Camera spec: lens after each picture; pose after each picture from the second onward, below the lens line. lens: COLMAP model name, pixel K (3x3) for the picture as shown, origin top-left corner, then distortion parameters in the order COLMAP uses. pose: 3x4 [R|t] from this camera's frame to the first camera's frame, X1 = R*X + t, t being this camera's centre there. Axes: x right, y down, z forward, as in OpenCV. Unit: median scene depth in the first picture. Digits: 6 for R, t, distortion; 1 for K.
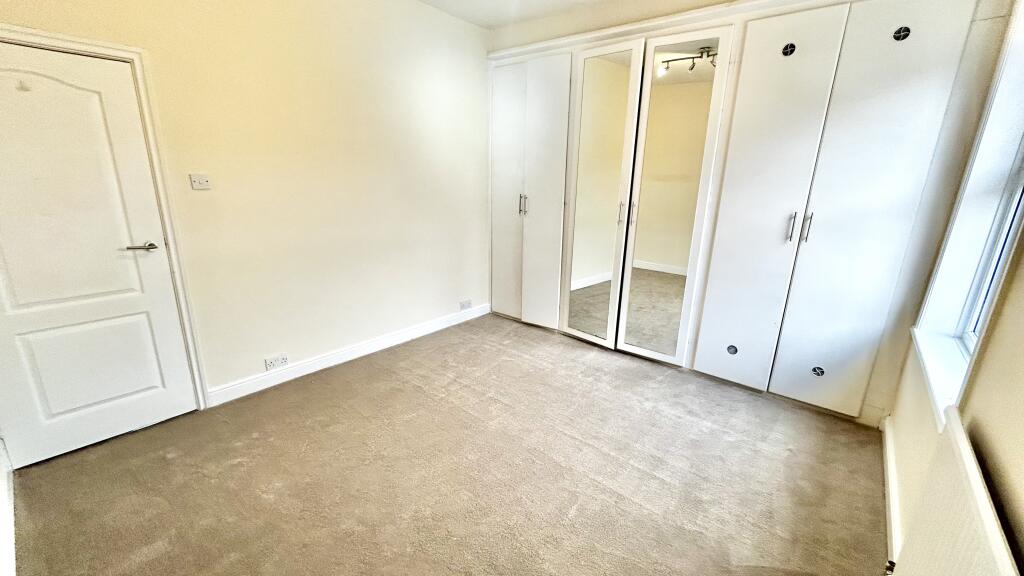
lens RADIAL K [[415.0, 0, 513.8], [0, 415.0, 281.8], [0, 0, 1]] dist [-0.004508, 0.000035]
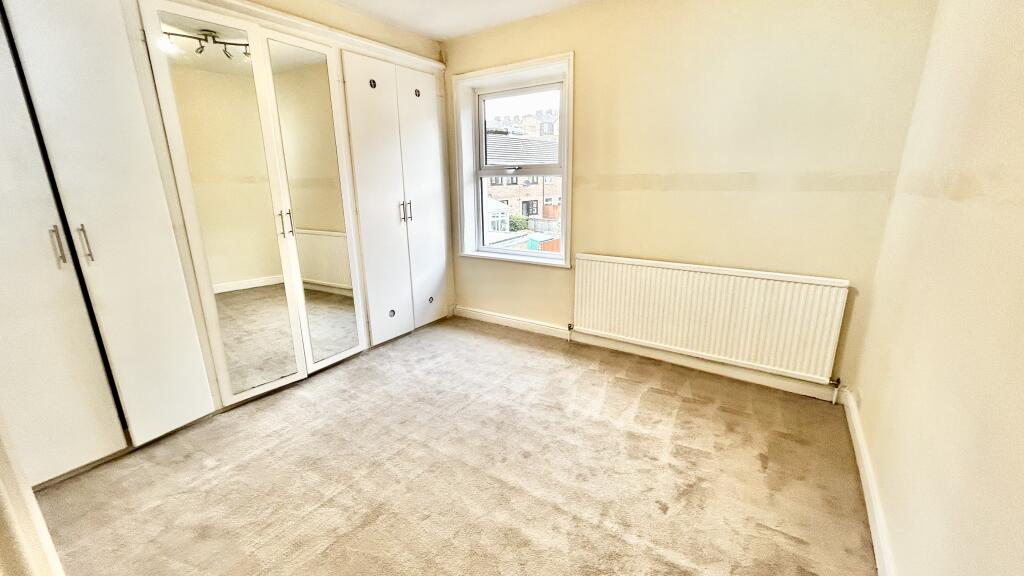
lens RADIAL K [[415.0, 0, 519.0], [0, 415.0, 291.9], [0, 0, 1]] dist [-0.004508, 0.000035]
pose [[-0.114343, -0.288980, 0.950482, -0.631186], [0.260166, 0.914655, 0.309385, -0.167181], [-0.958770, 0.282659, -0.029402, 0.577071]]
